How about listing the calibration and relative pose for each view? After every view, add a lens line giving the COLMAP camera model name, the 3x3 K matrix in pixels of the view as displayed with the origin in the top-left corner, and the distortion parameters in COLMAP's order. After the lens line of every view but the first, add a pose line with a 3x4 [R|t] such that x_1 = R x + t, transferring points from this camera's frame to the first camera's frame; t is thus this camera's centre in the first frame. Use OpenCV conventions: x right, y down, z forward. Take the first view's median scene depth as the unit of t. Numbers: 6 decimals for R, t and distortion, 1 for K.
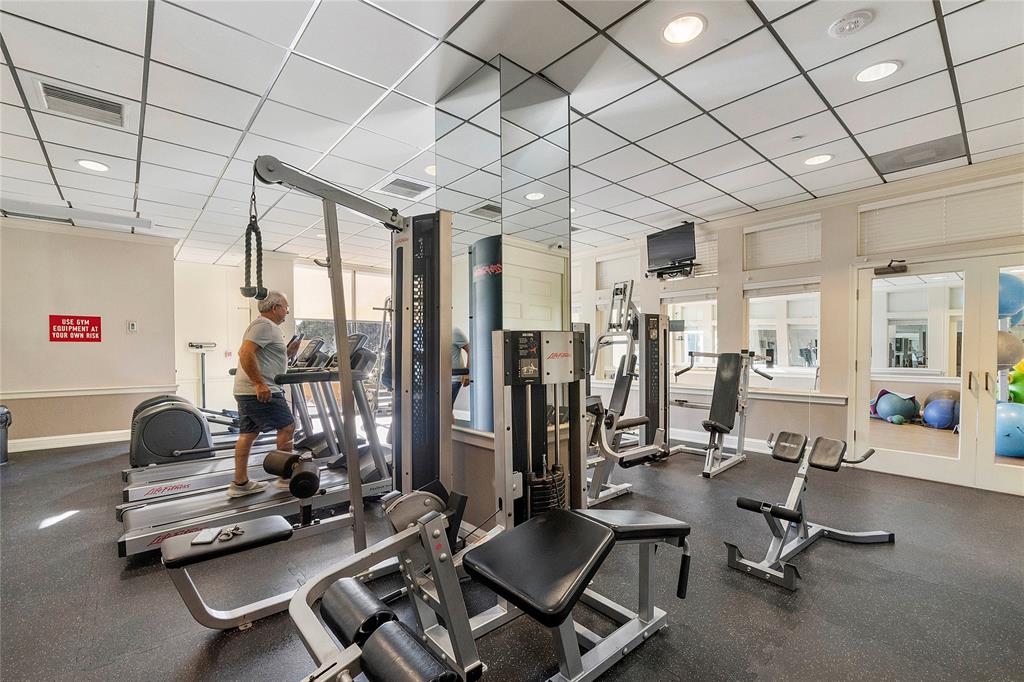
lens RADIAL K [[438.1, 0, 516.0], [0, 438.1, 346.1], [0, 0, 1]] dist [0.020528, -0.000047]
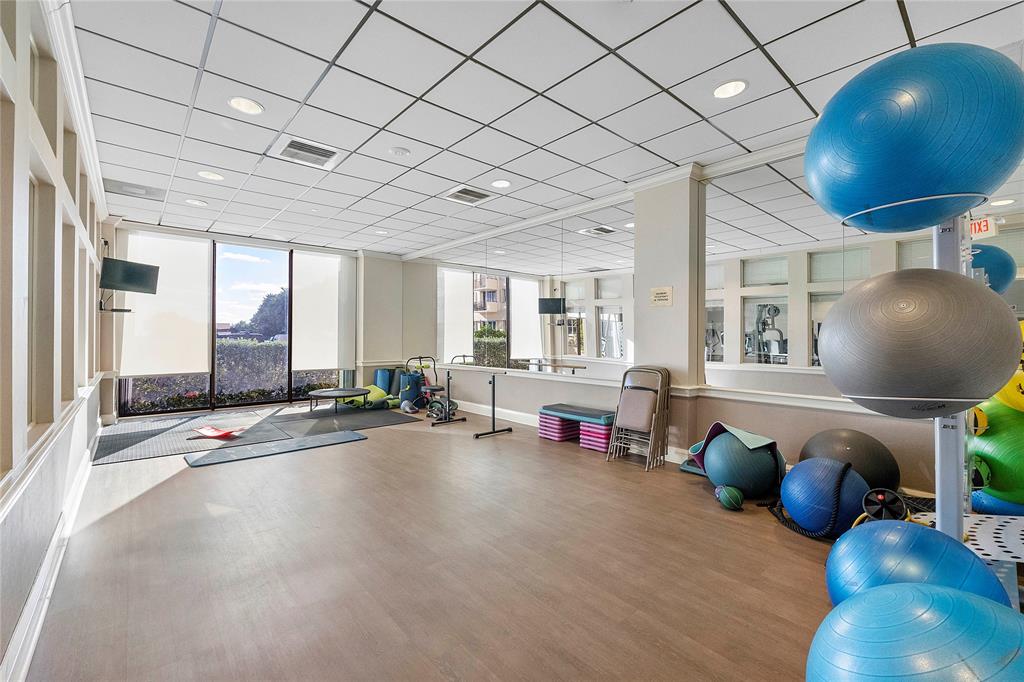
lens RADIAL K [[427.8, 0, 493.2], [0, 427.8, 308.2], [0, 0, 1]] dist [-0.000141, 0.000267]
pose [[0.999580, 0.004961, -0.028547, 0.201321], [-0.006335, 0.998816, -0.048240, 0.000293], [0.028274, 0.048400, 0.998428, 0.179472]]
